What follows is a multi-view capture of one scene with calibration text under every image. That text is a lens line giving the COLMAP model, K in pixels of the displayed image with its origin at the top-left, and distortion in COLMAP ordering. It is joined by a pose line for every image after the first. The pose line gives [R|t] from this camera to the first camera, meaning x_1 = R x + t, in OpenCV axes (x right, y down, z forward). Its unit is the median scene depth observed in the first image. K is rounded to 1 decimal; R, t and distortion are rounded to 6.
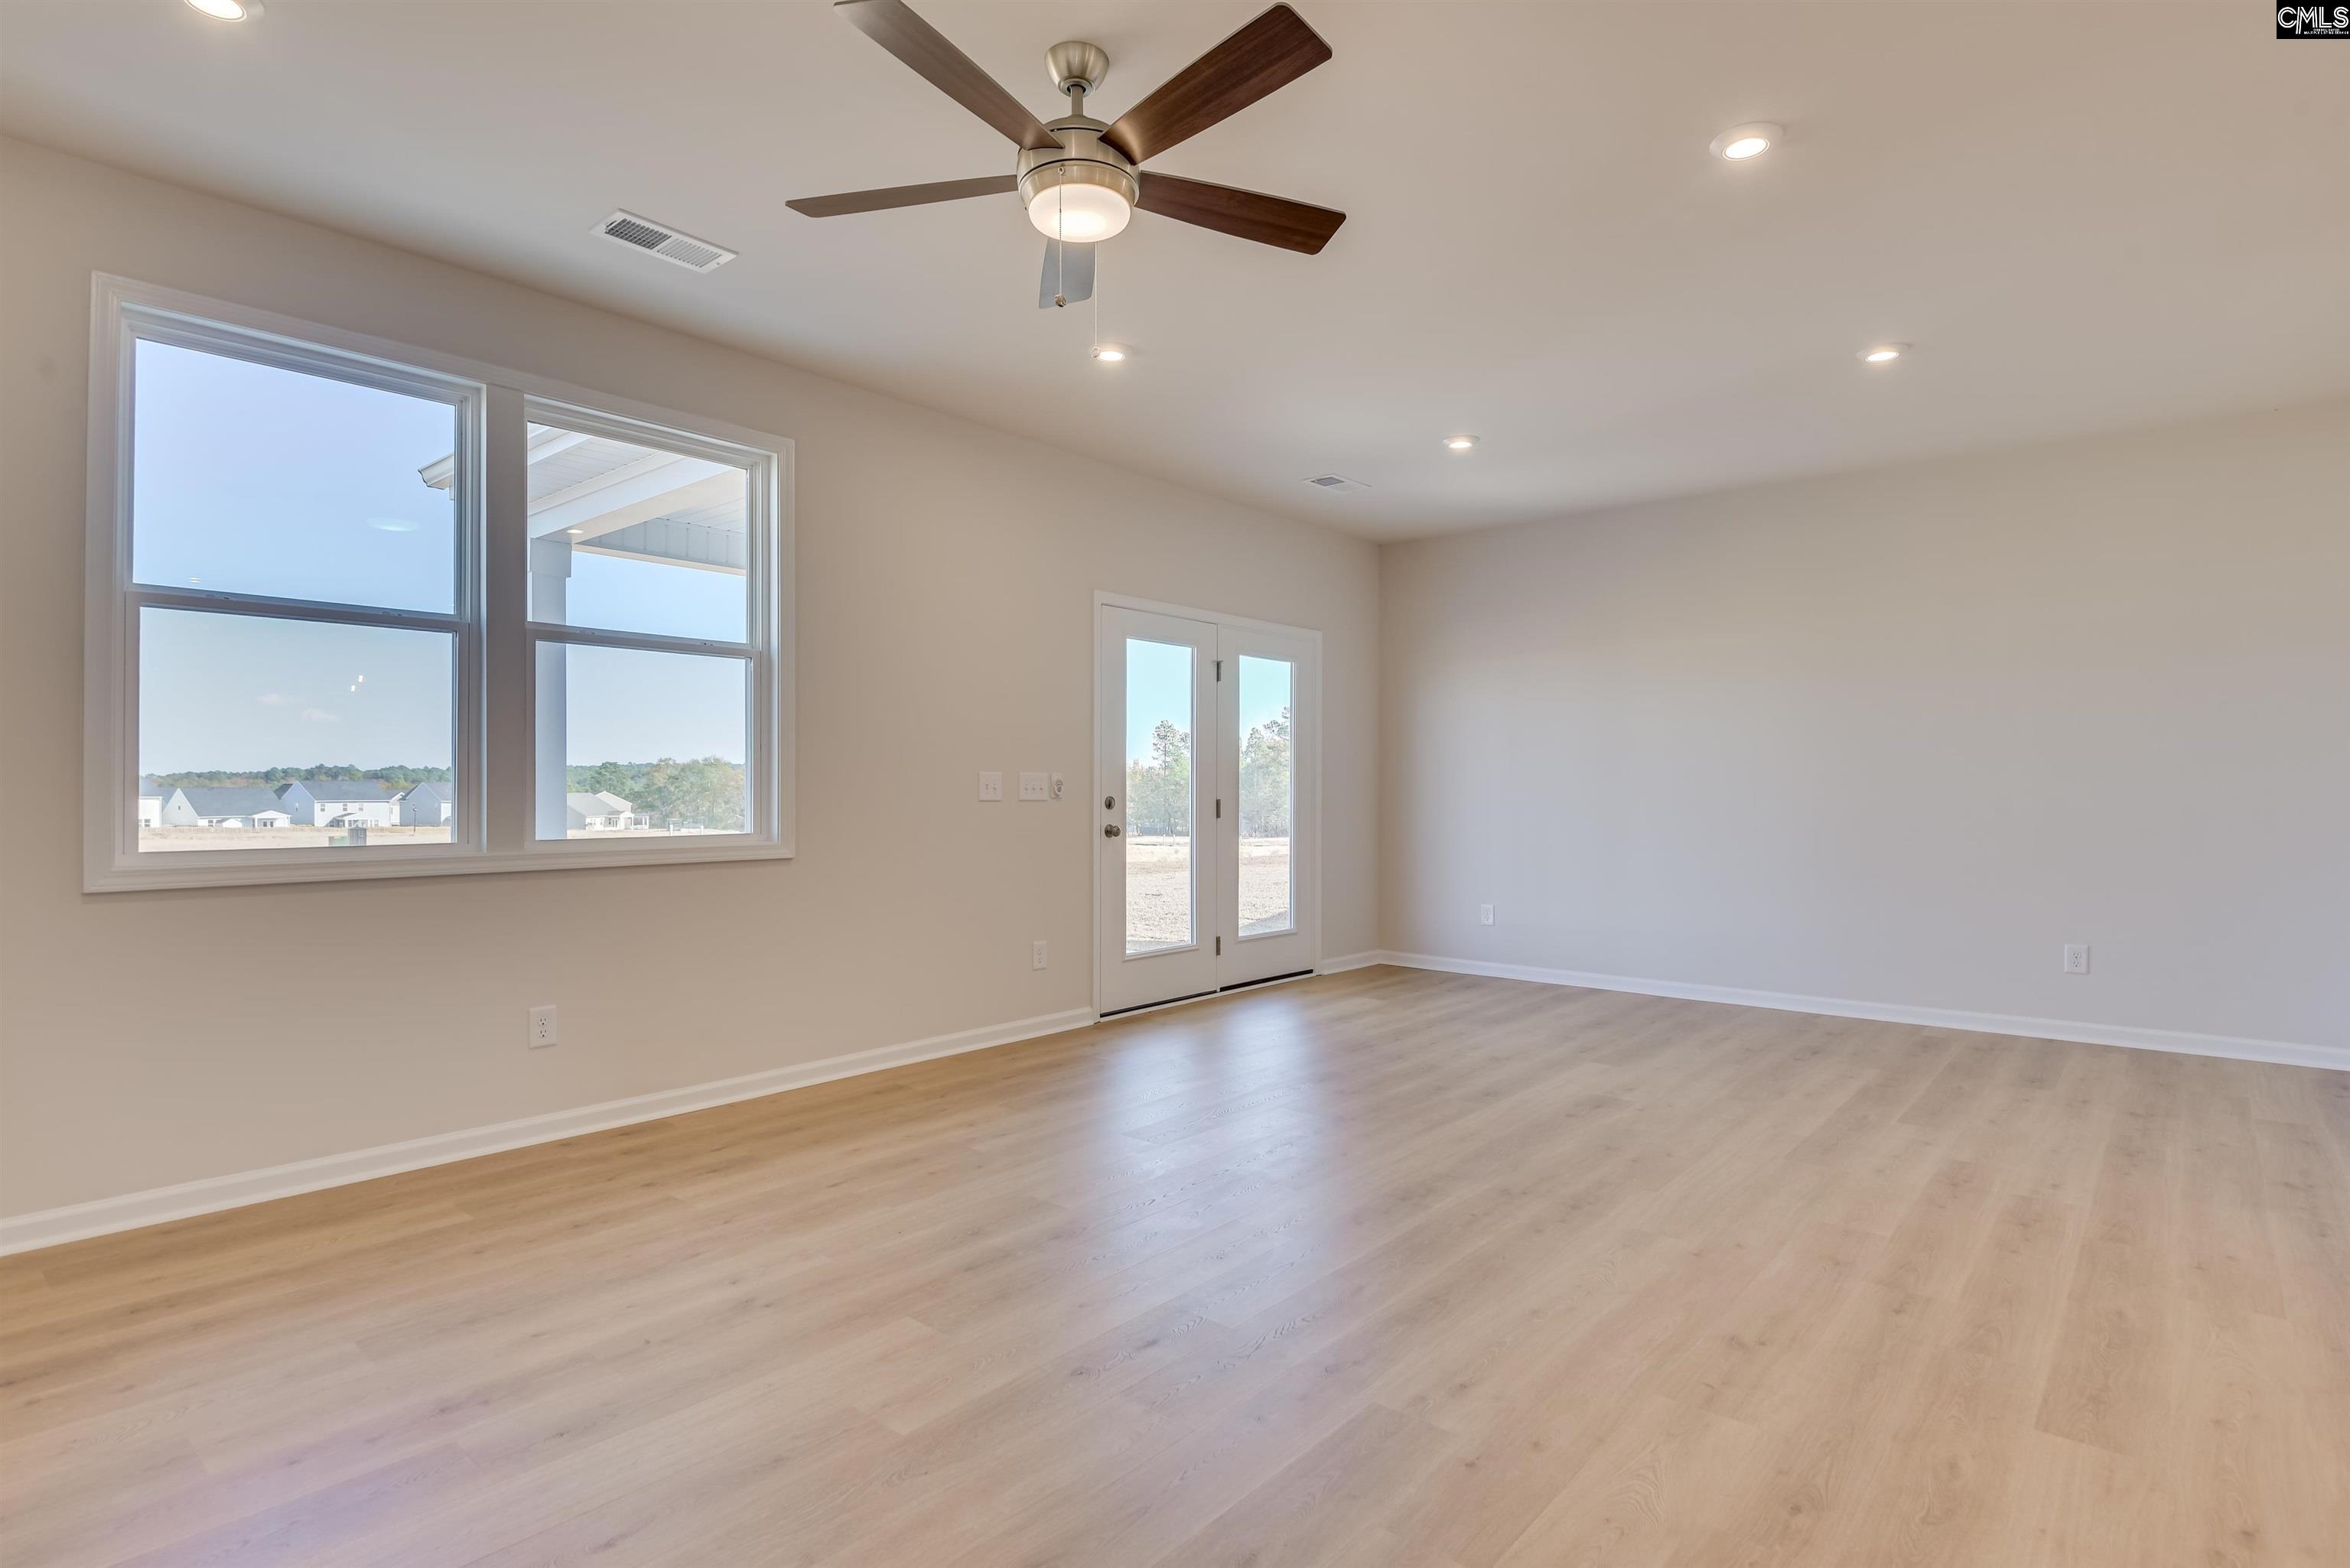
lens RADIAL K [[1162.6, 0, 1170.1], [0, 1162.6, 794.9], [0, 0, 1]] dist [-0.011384, -0.002867]
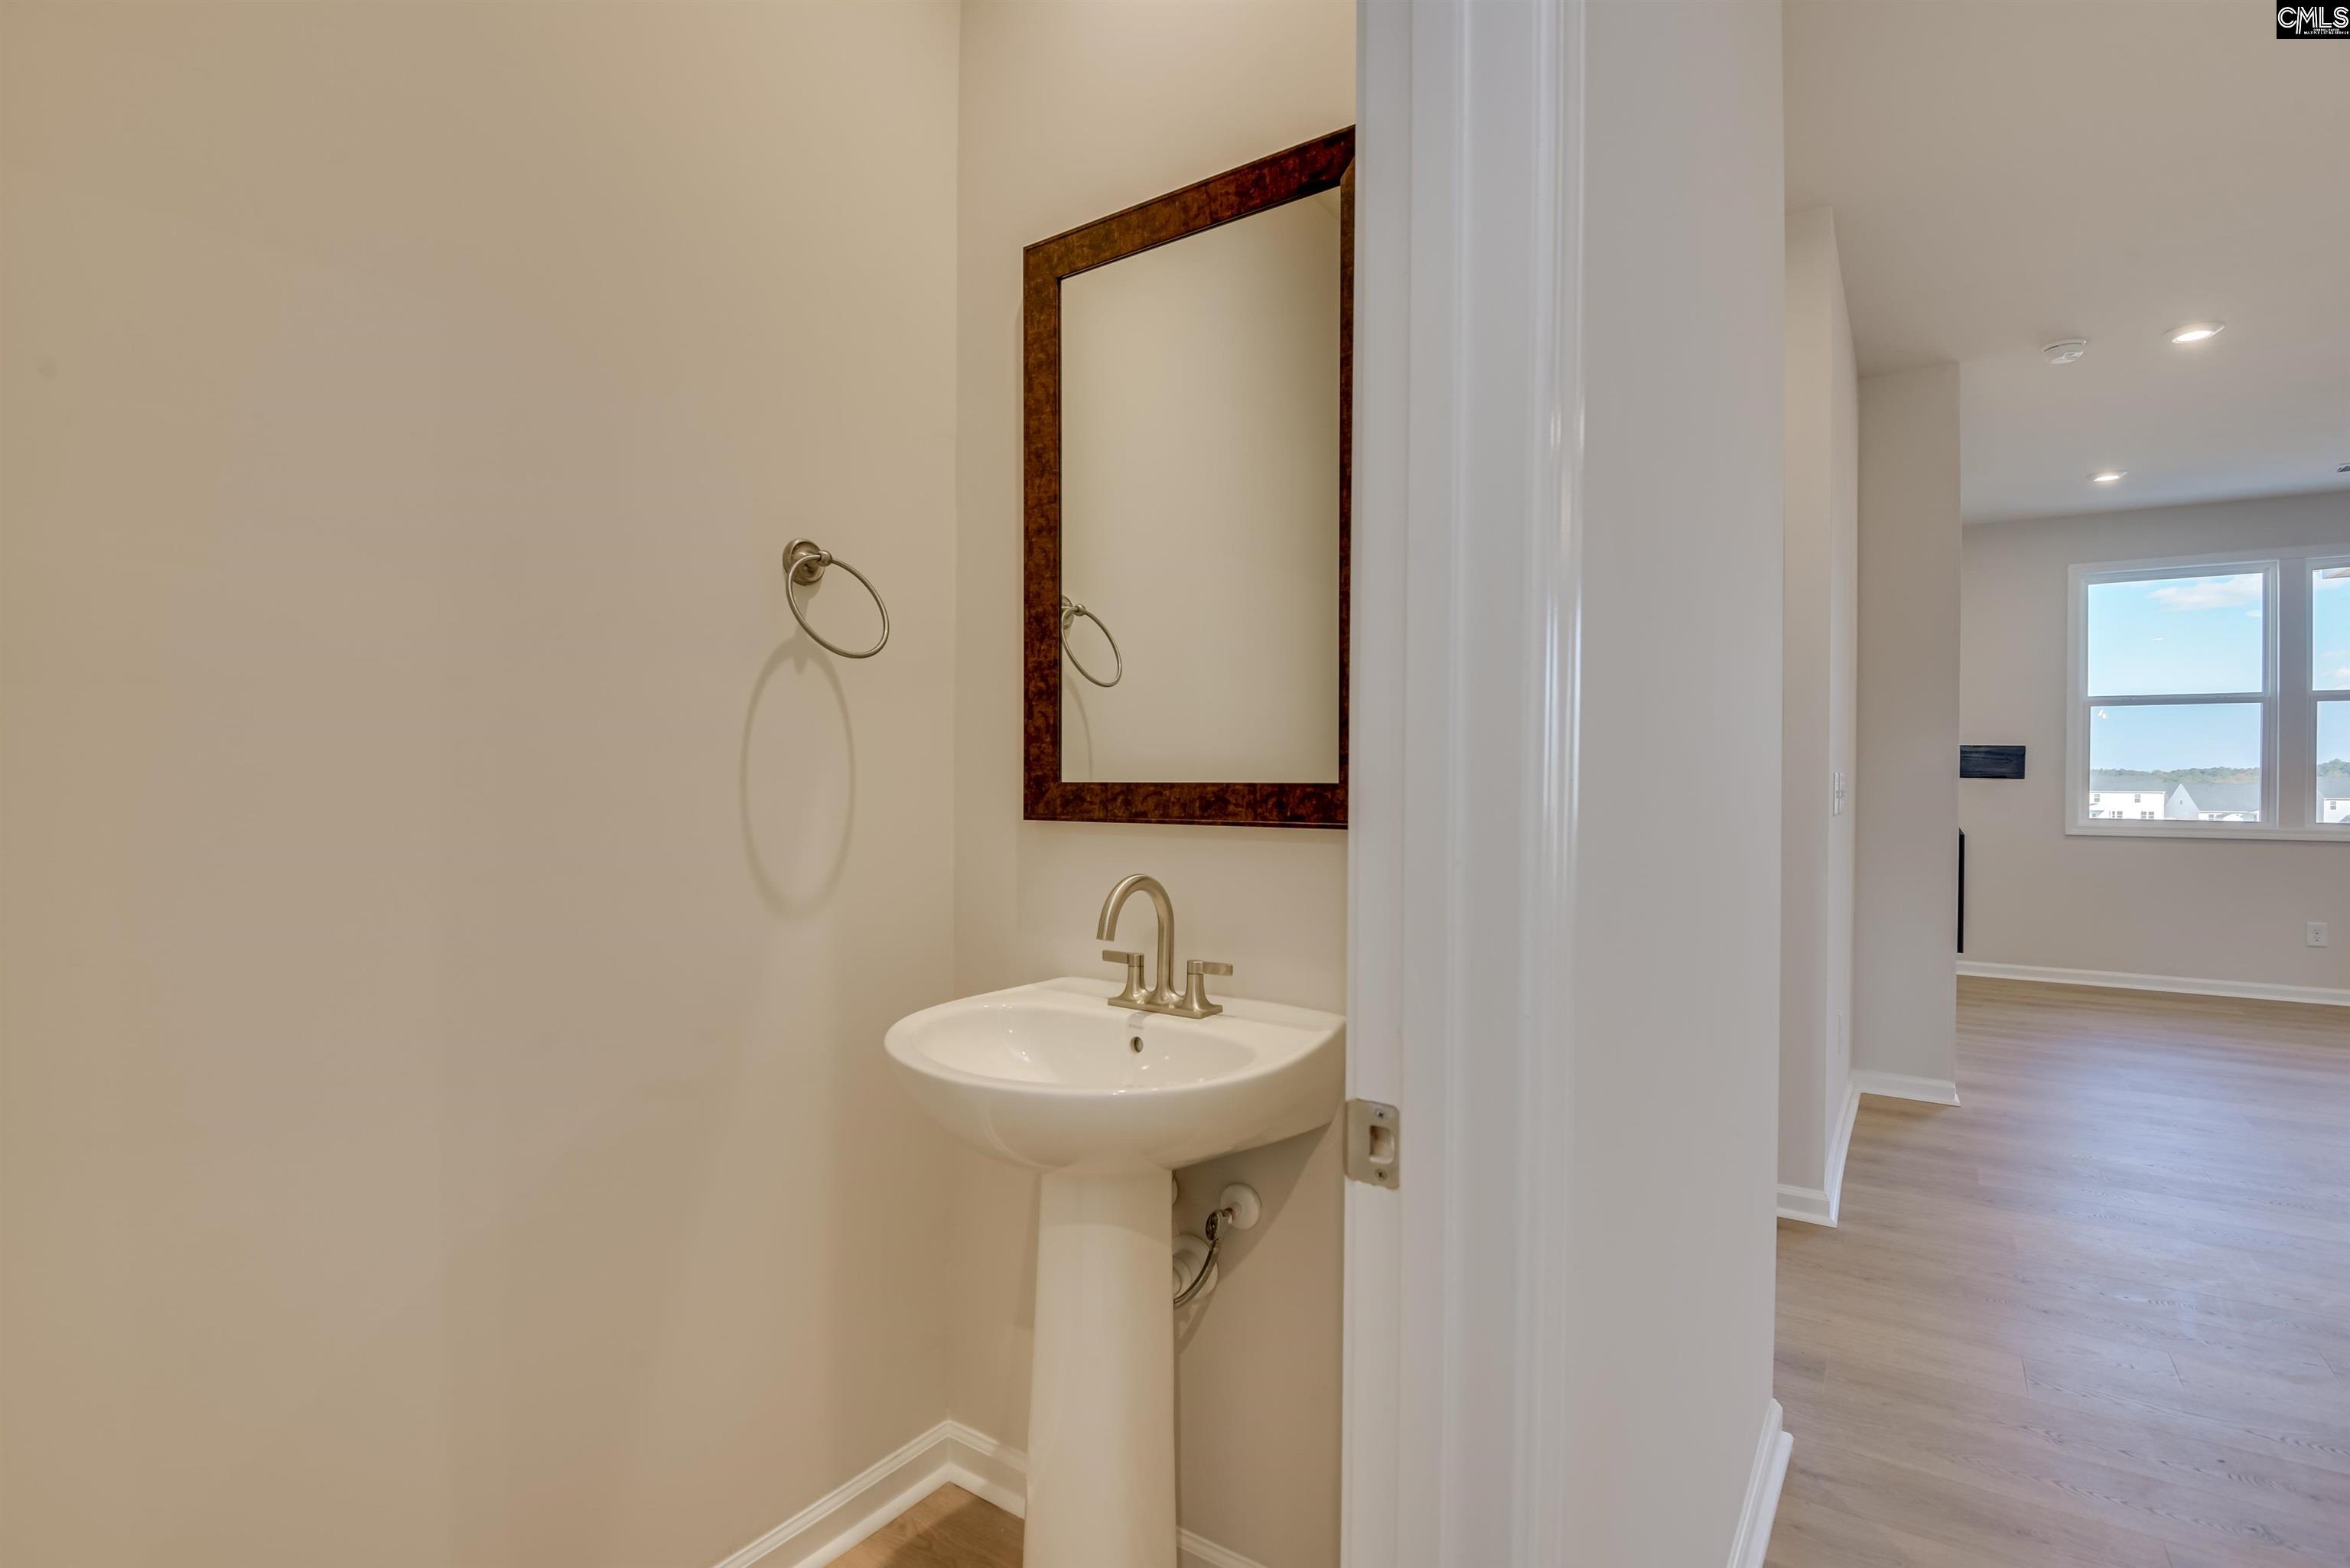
lens RADIAL K [[1073.3, 0, 1256.1], [0, 1073.3, 782.6], [0, 0, 1]] dist [-0.002393, -0.006440]
pose [[0.144438, 0.006429, -0.989493, 0.546940], [-0.013321, 0.999901, 0.004552, -0.003494], [0.989424, 0.012524, 0.144509, -0.533149]]
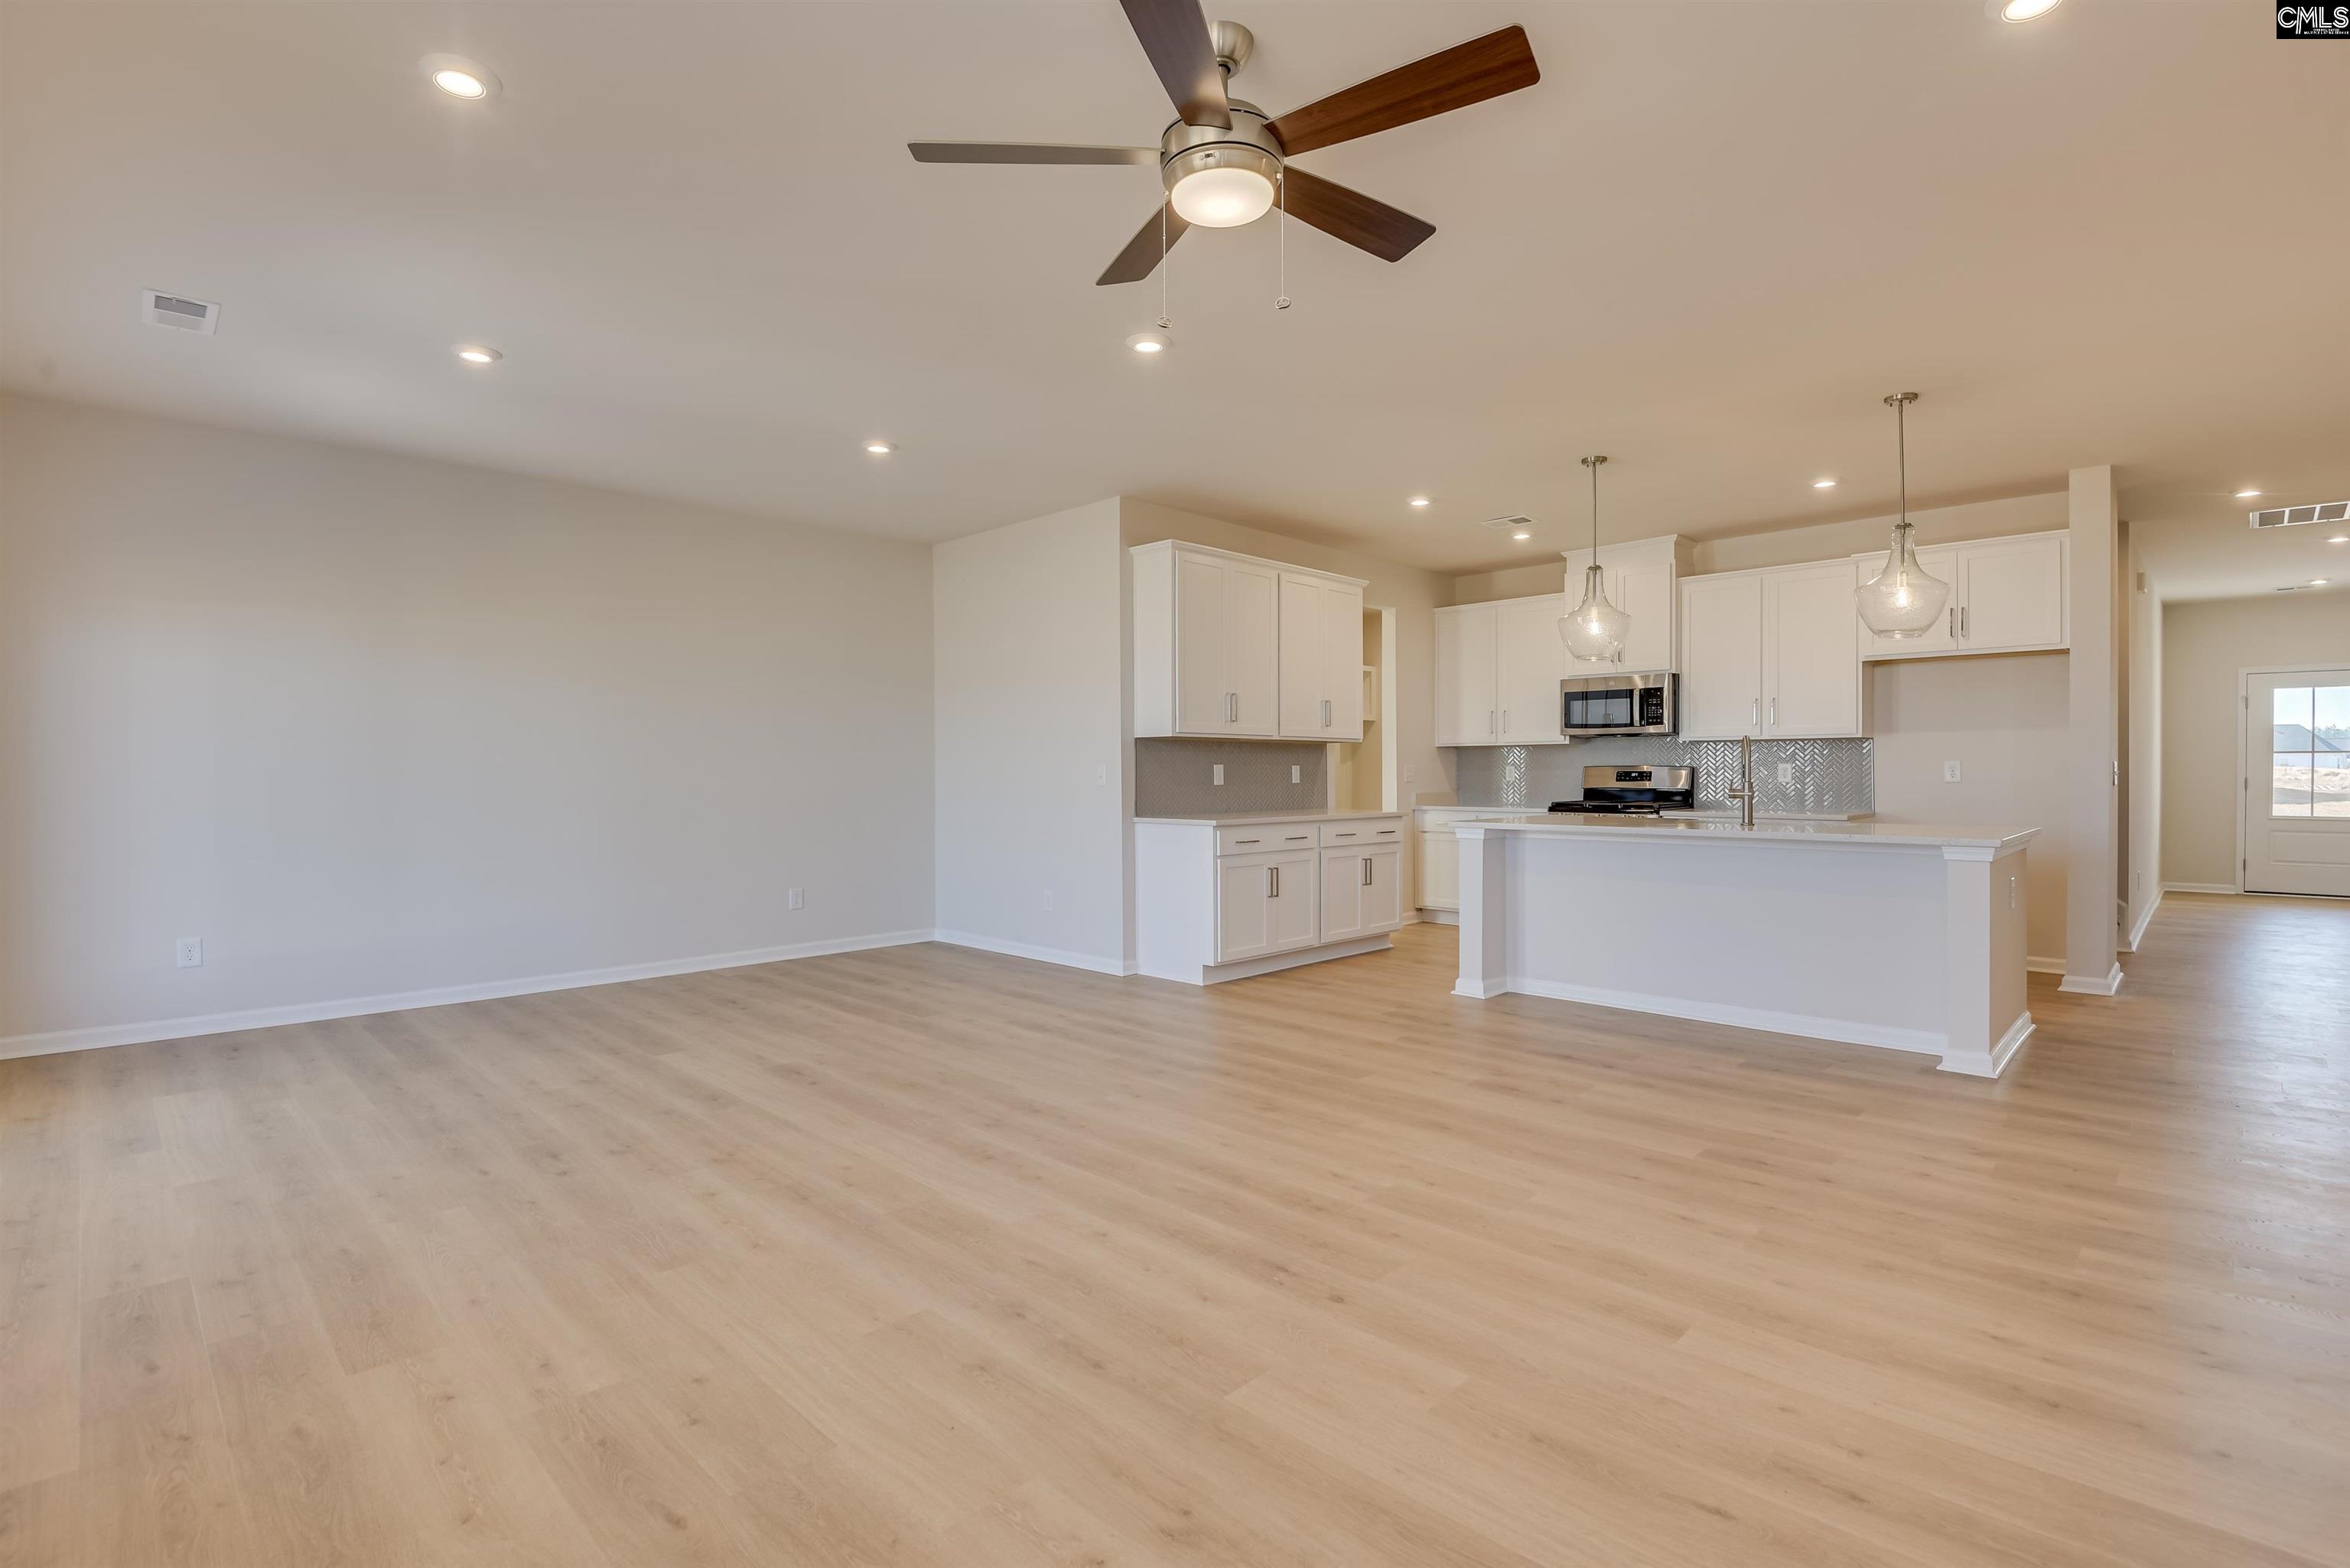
lens RADIAL K [[1073.3, 0, 1183.2], [0, 1073.3, 792.1], [0, 0, 1]] dist [-0.002393, -0.006440]
pose [[0.073795, -0.021330, 0.997045, -0.587693], [0.008821, 0.999746, 0.020735, -0.008464], [-0.997234, 0.007265, 0.073964, 0.562550]]
